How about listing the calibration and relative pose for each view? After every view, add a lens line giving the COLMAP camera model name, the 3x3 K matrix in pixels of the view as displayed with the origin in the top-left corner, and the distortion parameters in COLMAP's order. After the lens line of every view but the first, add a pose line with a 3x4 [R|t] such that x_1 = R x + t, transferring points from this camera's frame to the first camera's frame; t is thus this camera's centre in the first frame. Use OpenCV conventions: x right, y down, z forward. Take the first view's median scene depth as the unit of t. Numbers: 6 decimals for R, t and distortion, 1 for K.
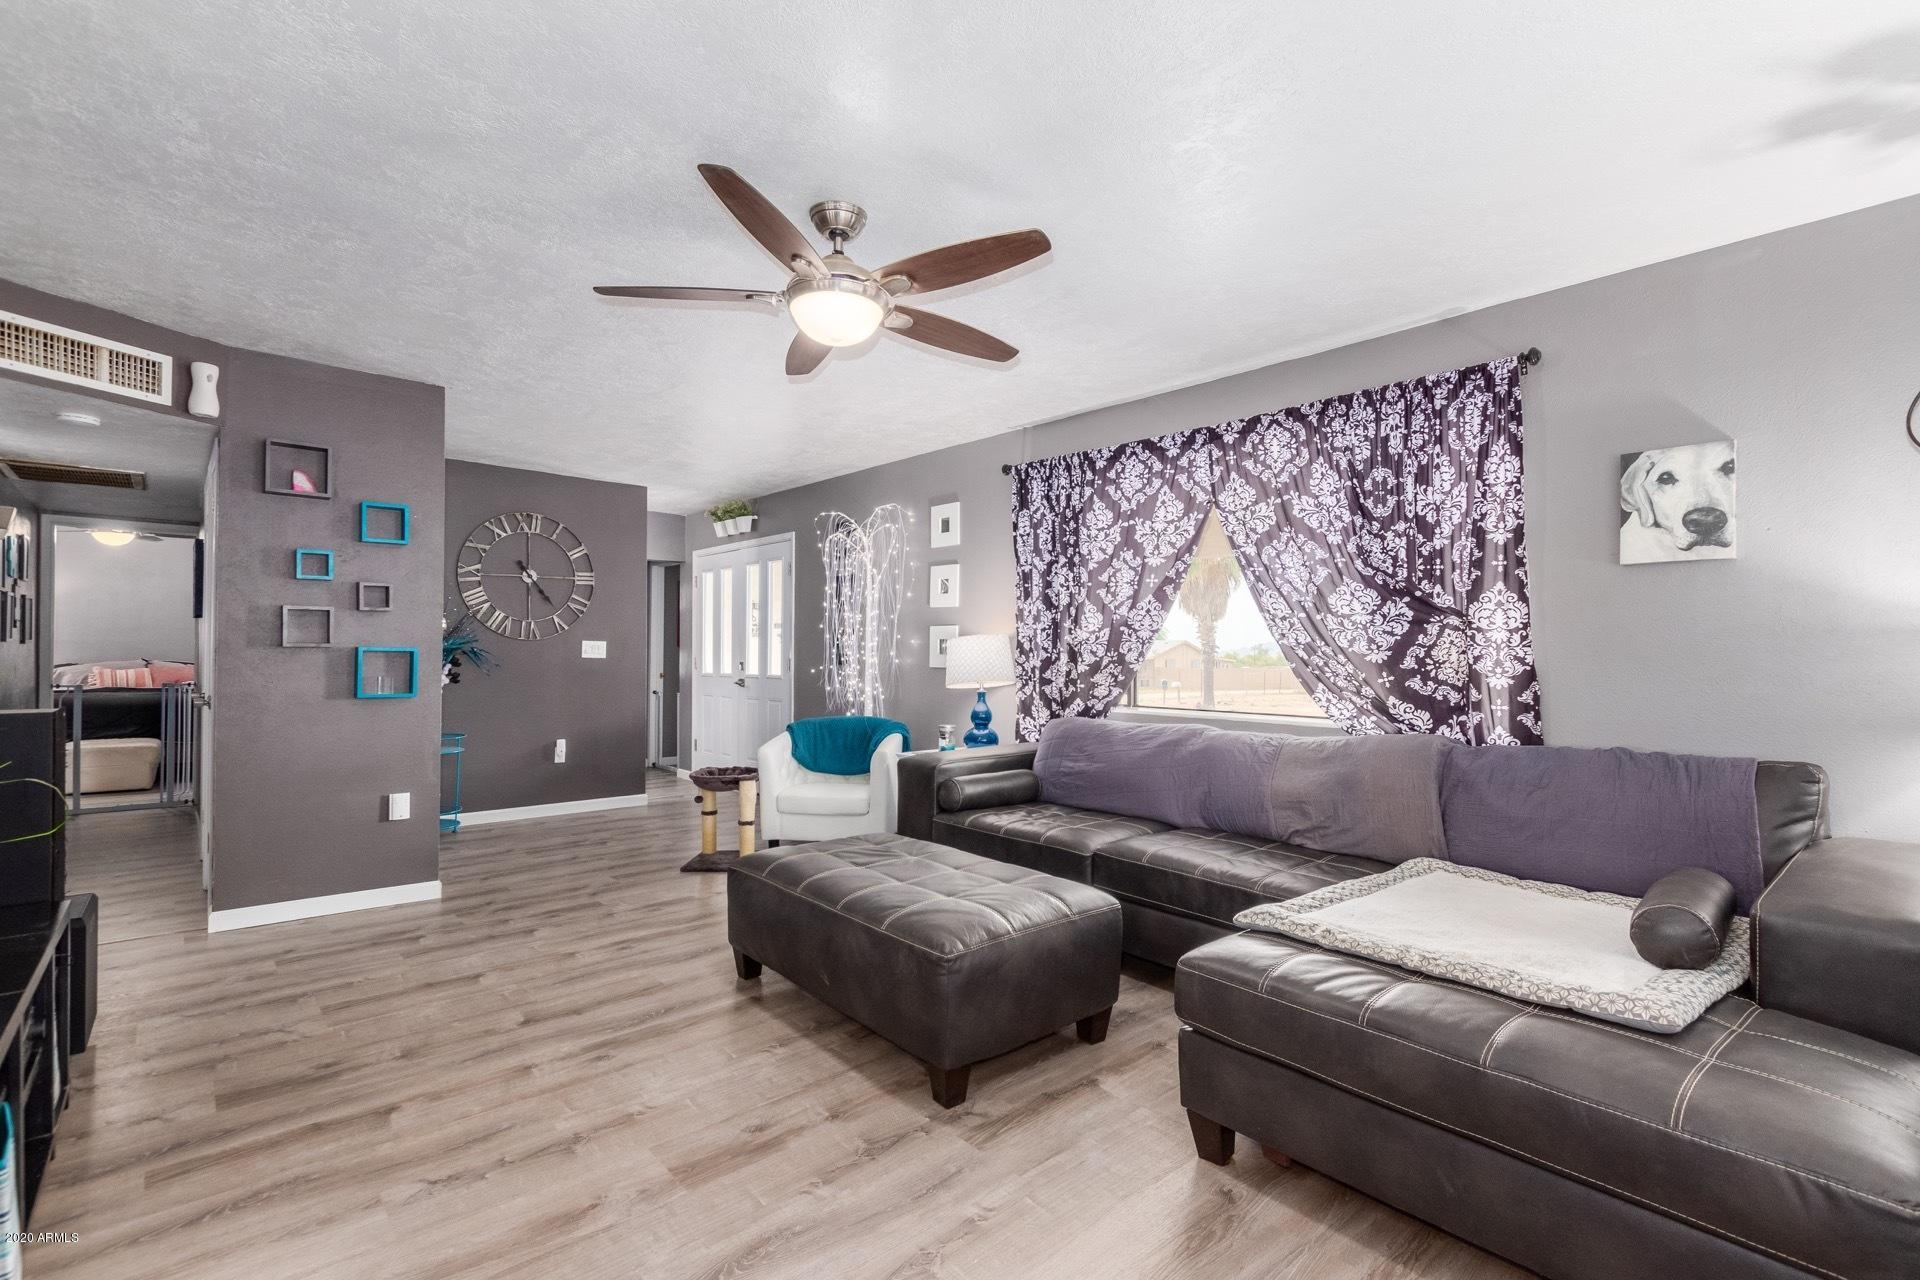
lens RADIAL K [[872.0, 0, 967.8], [0, 872.0, 644.8], [0, 0, 1]] dist [0.000151, -0.000312]
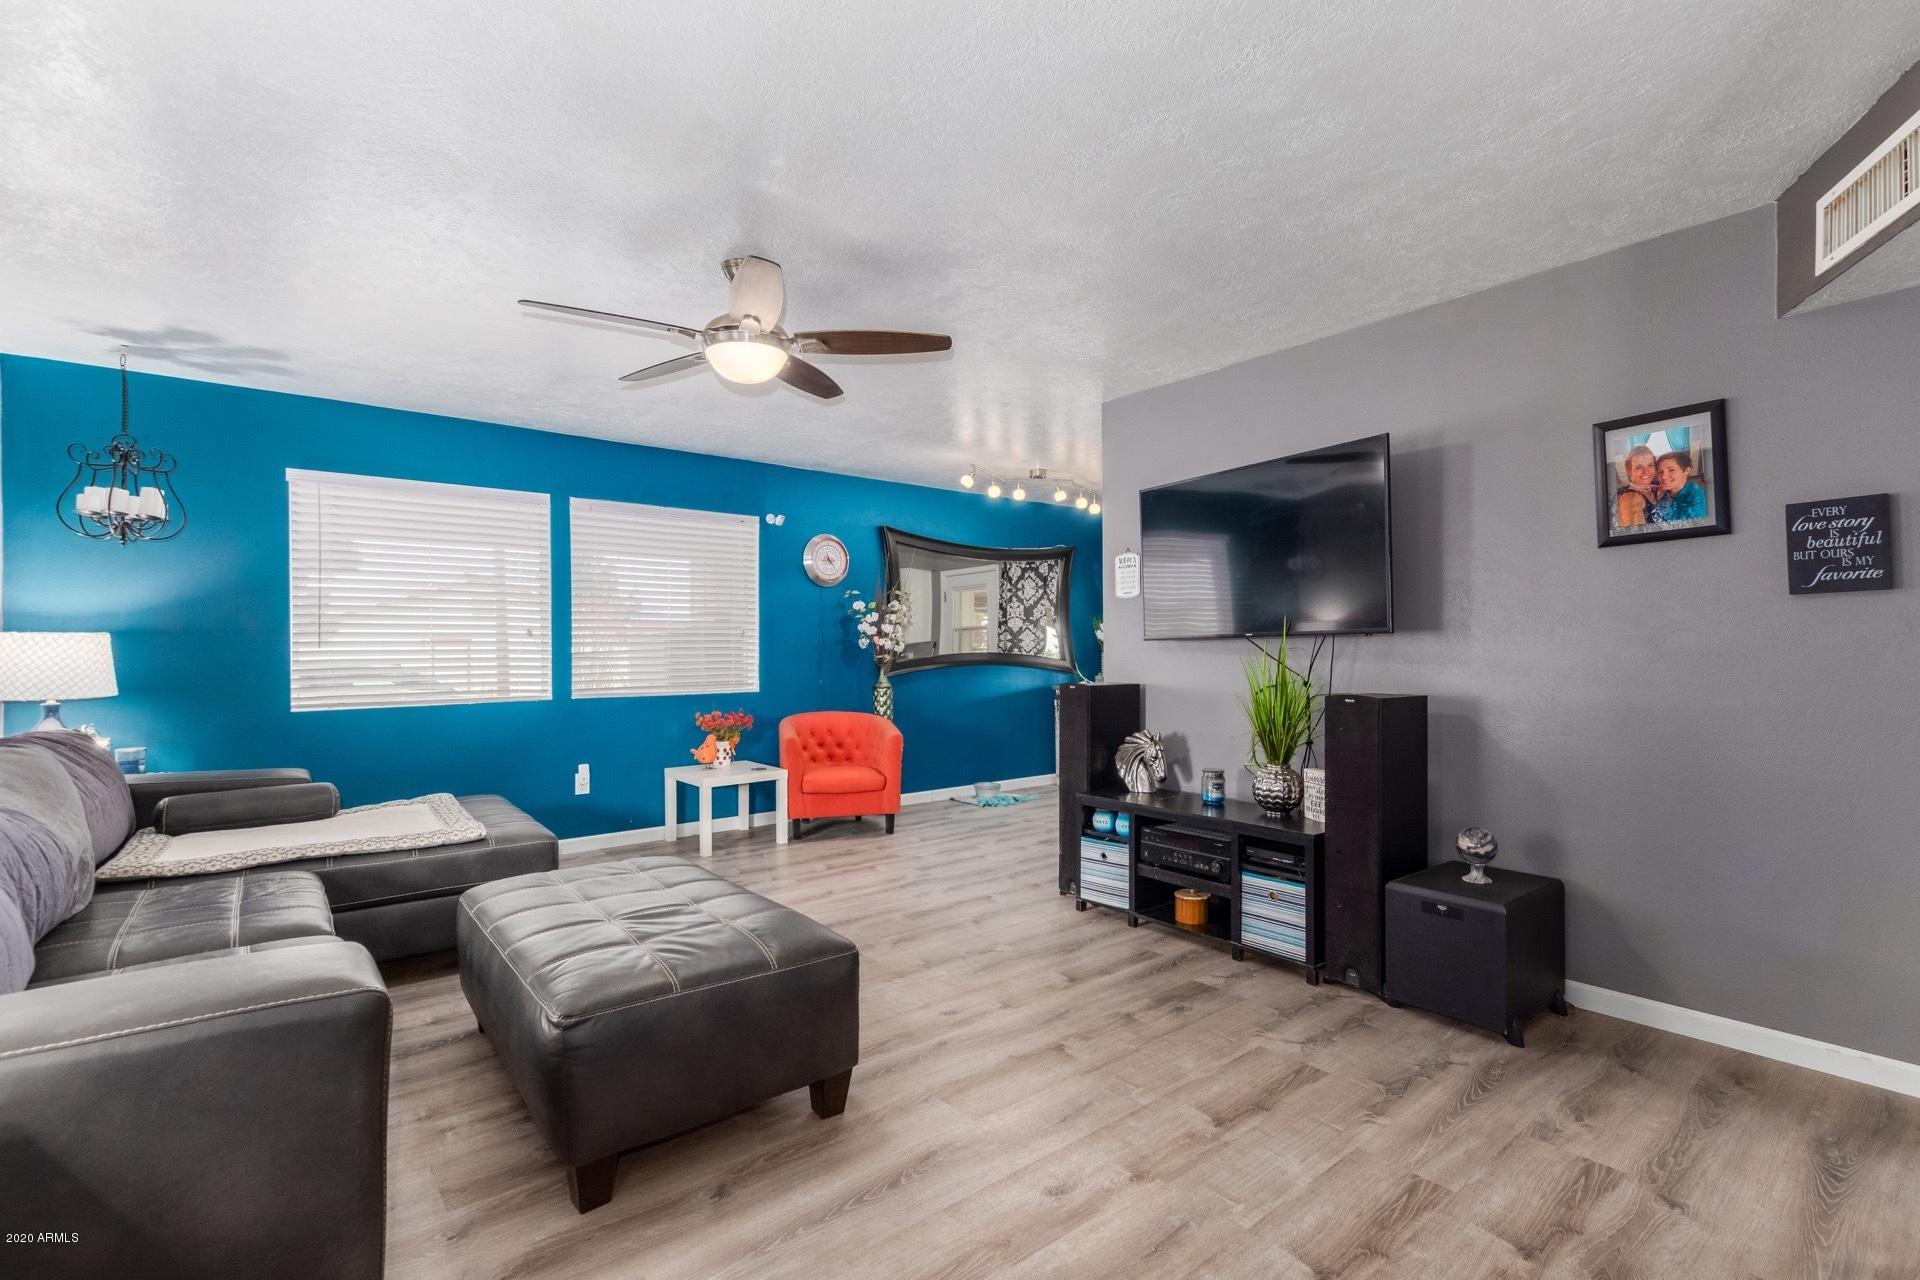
lens RADIAL K [[872.0, 0, 967.8], [0, 872.0, 644.8], [0, 0, 1]] dist [0.000151, -0.000312]
pose [[-0.998990, -0.001824, 0.044900, -0.361814], [-0.002614, 0.999843, -0.017539, 0.015380], [-0.044861, -0.017639, -0.998838, 1.561669]]
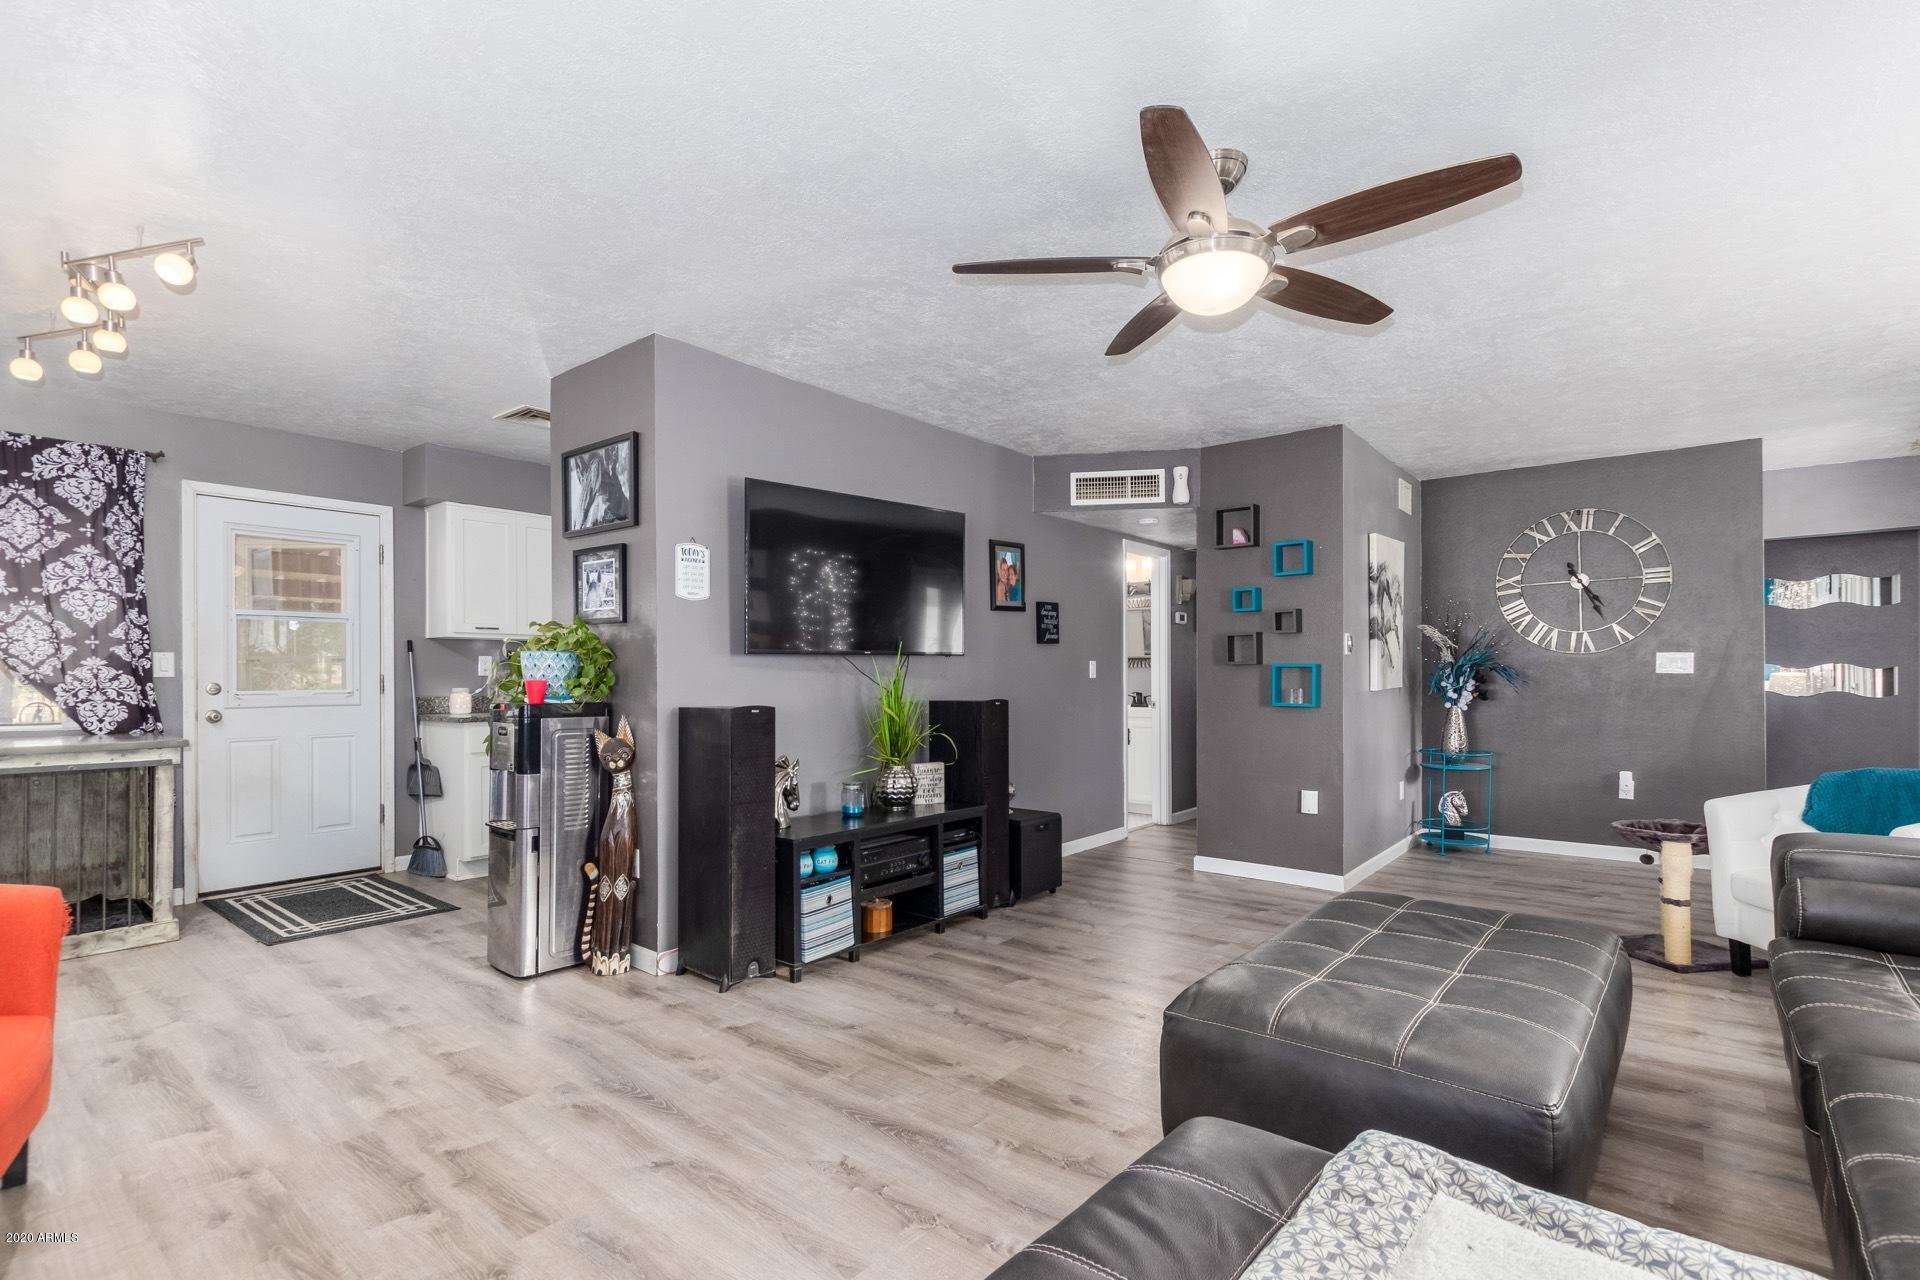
lens RADIAL K [[893.0, 0, 965.0], [0, 893.0, 667.2], [0, 0, 1]] dist [0.015637, 0.000022]
pose [[0.155951, -0.017233, -0.987614, 0.526752], [0.014864, 0.999776, -0.015098, 0.022322], [0.987653, -0.012326, 0.156172, 0.438825]]
